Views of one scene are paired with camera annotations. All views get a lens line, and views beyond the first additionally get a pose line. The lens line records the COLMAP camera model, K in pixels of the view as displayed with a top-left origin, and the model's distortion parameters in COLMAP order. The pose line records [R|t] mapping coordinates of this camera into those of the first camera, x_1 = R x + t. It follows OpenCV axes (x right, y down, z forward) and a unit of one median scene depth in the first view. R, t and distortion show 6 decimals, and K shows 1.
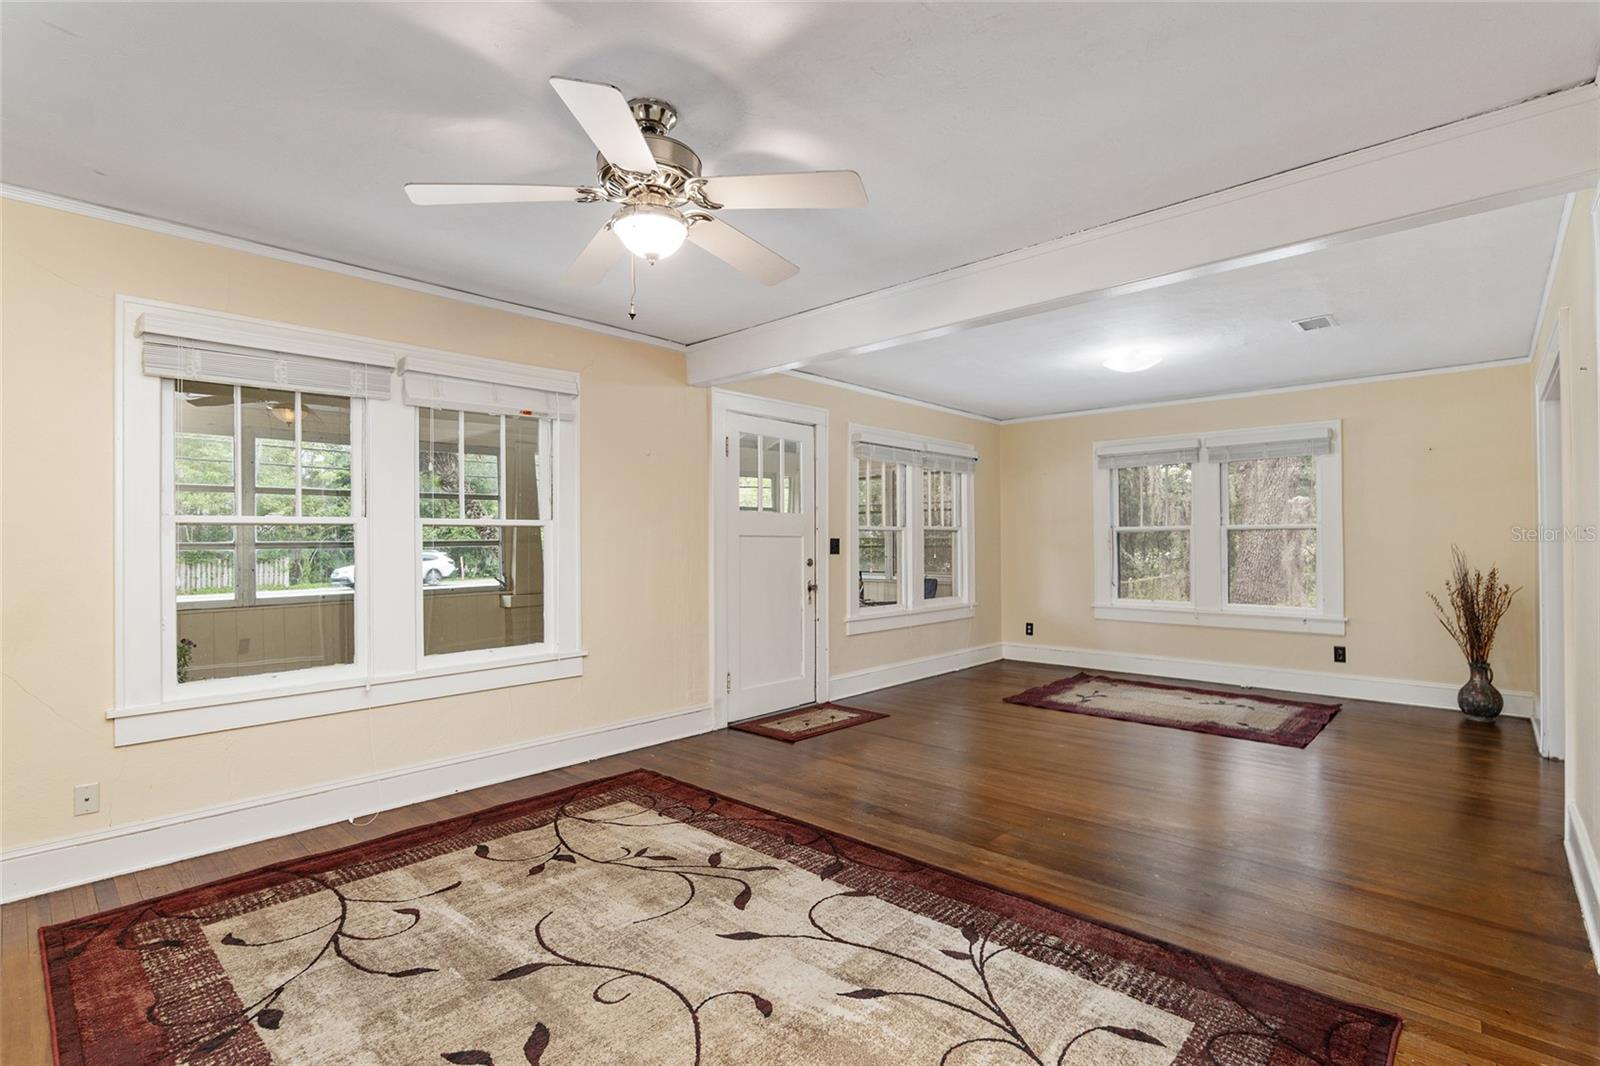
lens RADIAL K [[746.1, 0, 802.3], [0, 746.1, 532.9], [0, 0, 1]] dist [-0.017351, 0.005406]
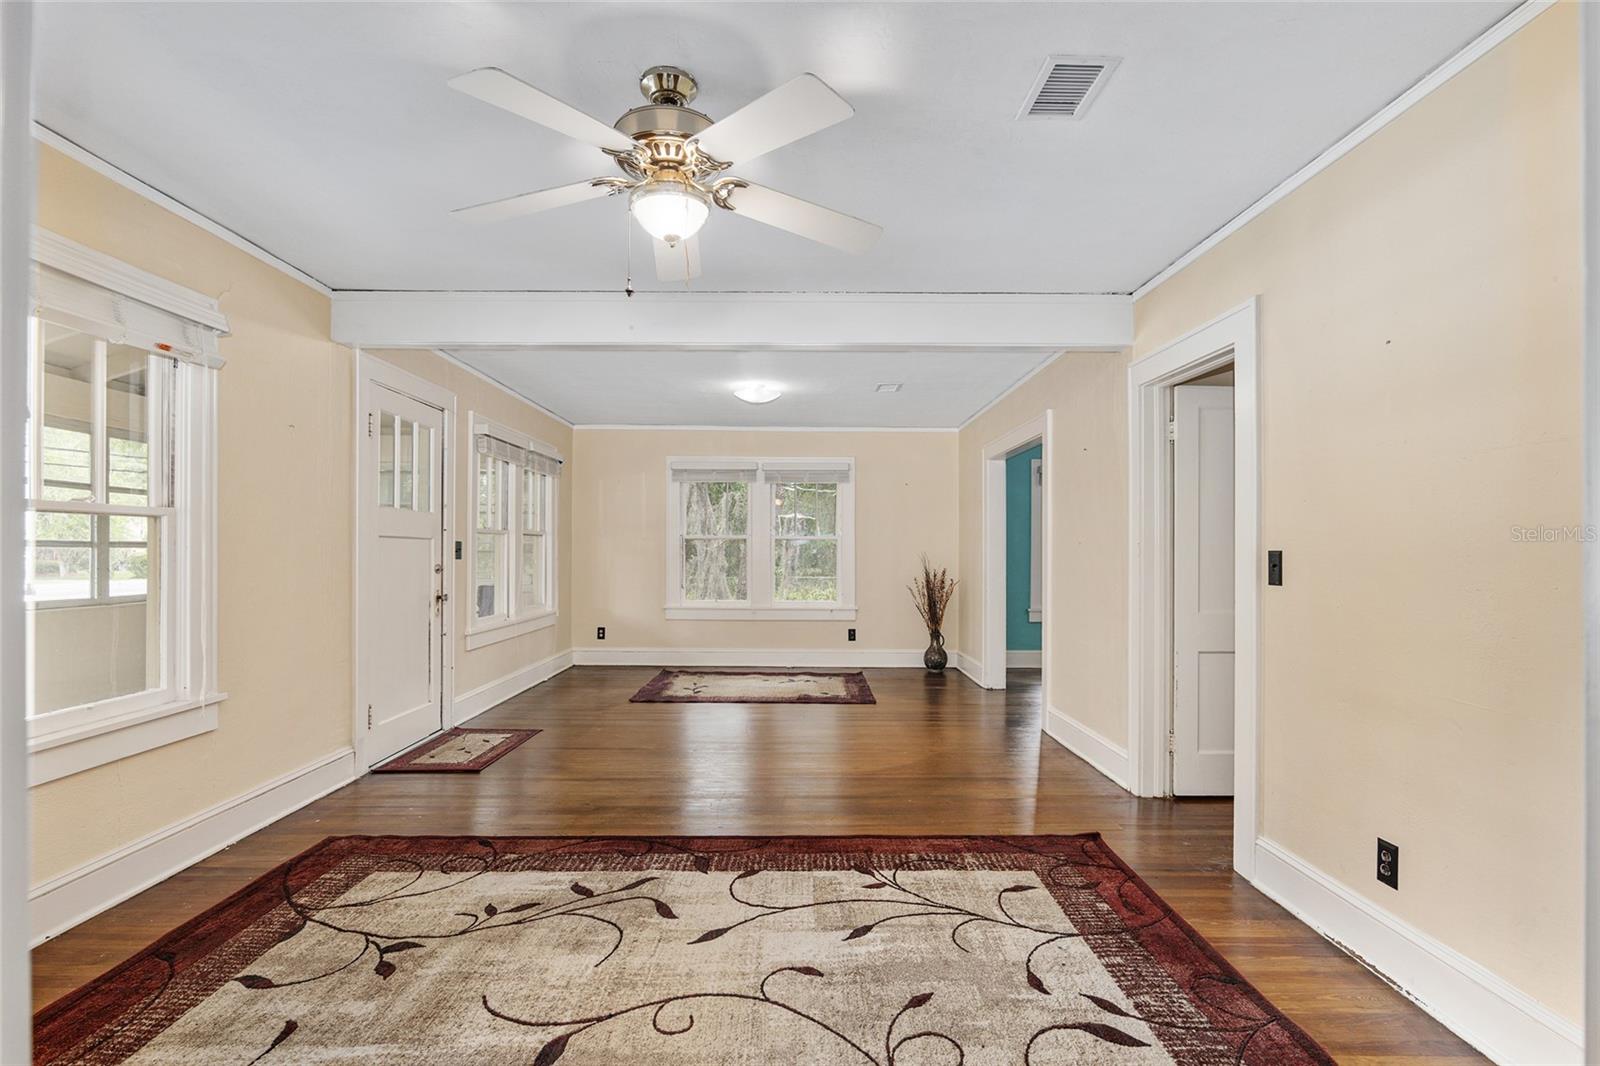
lens RADIAL K [[746.1, 0, 833.1], [0, 746.1, 553.2], [0, 0, 1]] dist [-0.017351, 0.005406]
pose [[0.726662, 0.004498, 0.686980, -0.455439], [-0.016764, 0.999797, 0.011187, 0.007597], [-0.686790, -0.019646, 0.726590, 0.115637]]
